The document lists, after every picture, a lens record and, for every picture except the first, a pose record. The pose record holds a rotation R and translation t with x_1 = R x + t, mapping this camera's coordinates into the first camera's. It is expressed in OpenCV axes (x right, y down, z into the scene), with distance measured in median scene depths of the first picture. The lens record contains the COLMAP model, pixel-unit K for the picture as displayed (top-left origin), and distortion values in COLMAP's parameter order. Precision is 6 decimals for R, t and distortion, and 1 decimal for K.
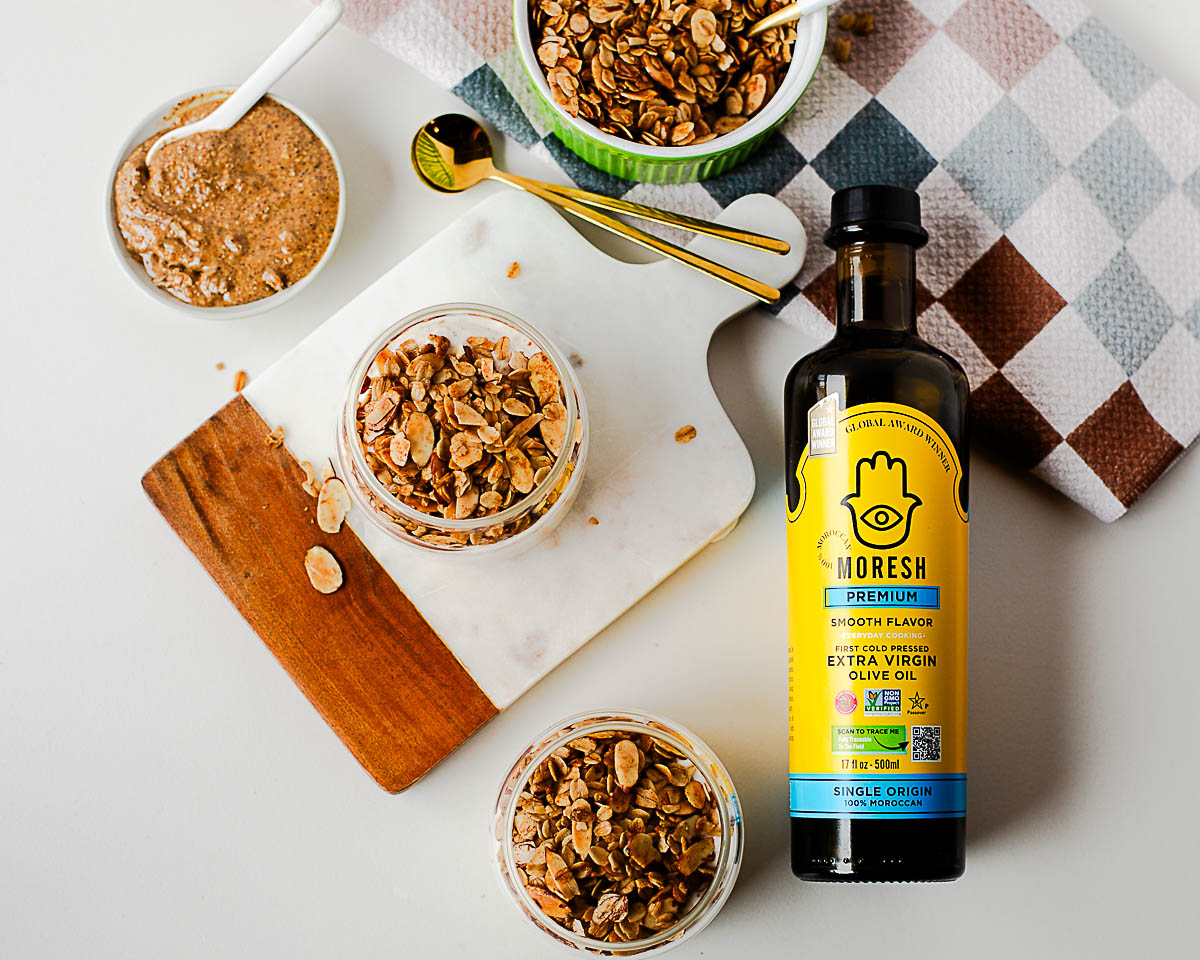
lens RADIAL K [[2753.6, 0, 713.3], [0, 2753.6, 403.5], [0, 0, 1]] dist [-0.175584, 0.000000]
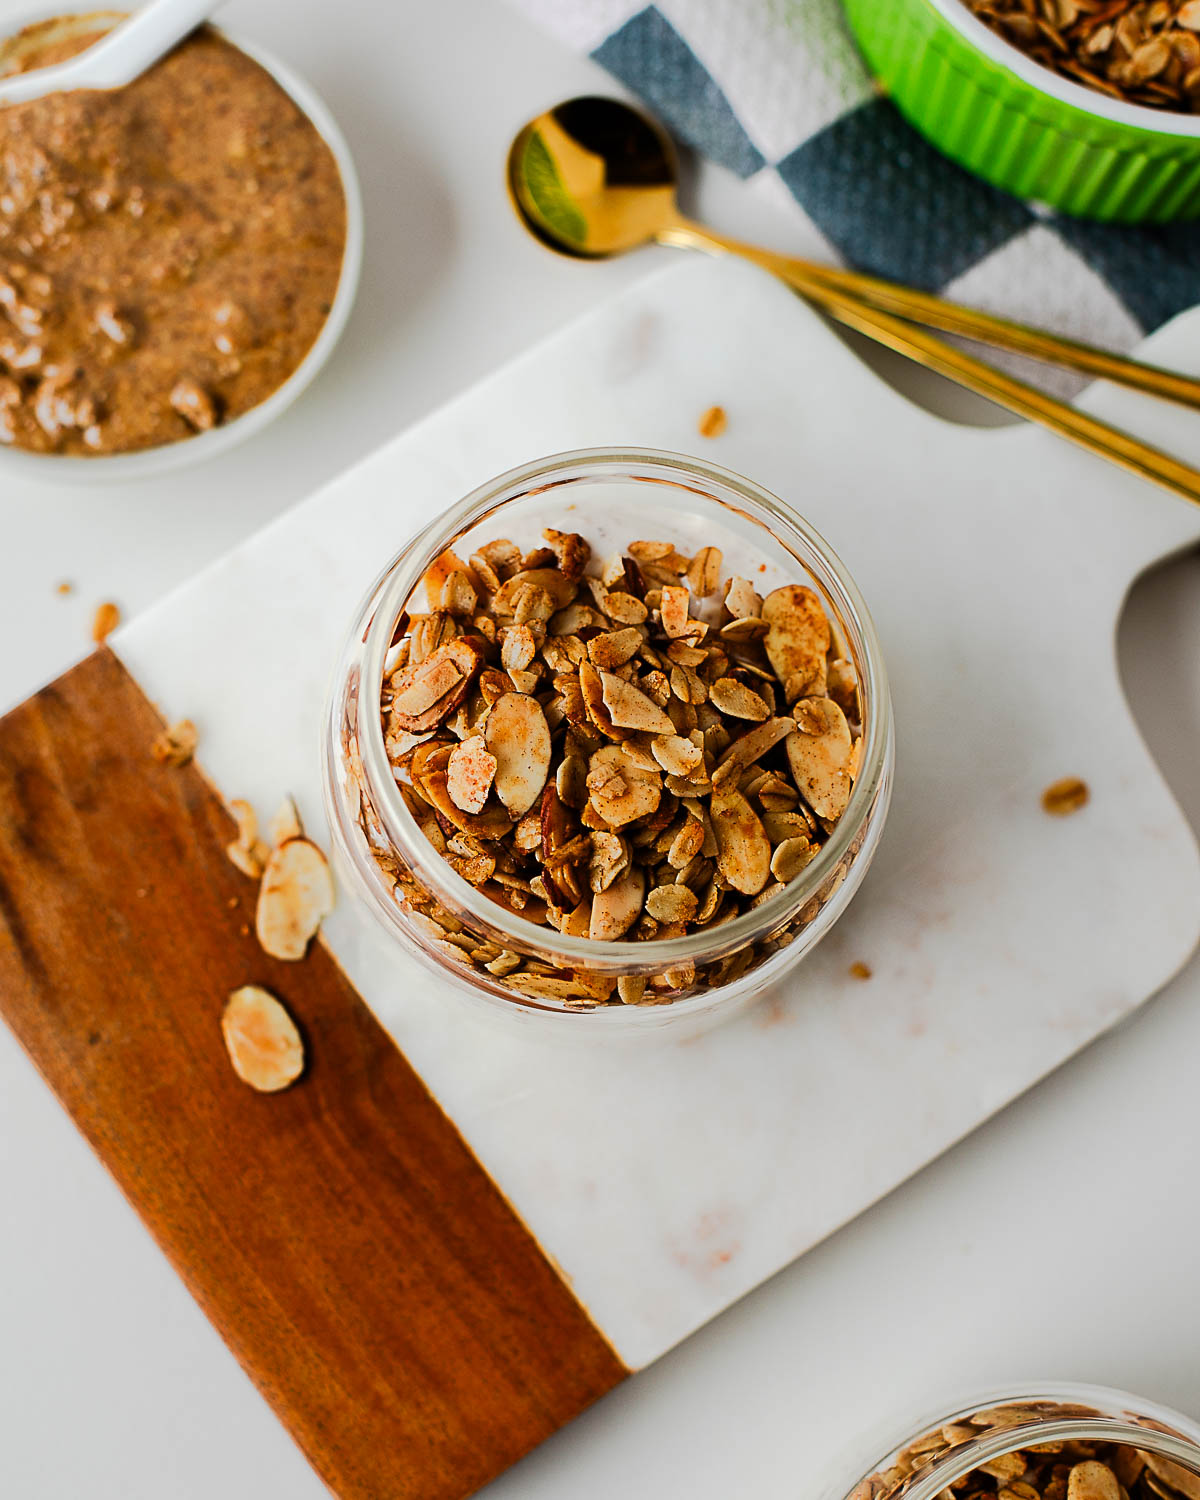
lens RADIAL K [[3442.0, 0, 588.2], [0, 3442.0, 747.9], [0, 0, 1]] dist [-0.175584, 0.000000]
pose [[0.997671, 0.067580, -0.009292, -0.086613], [-0.067865, 0.997081, -0.034992, 0.028966], [0.006900, 0.035541, 0.999344, 0.431097]]
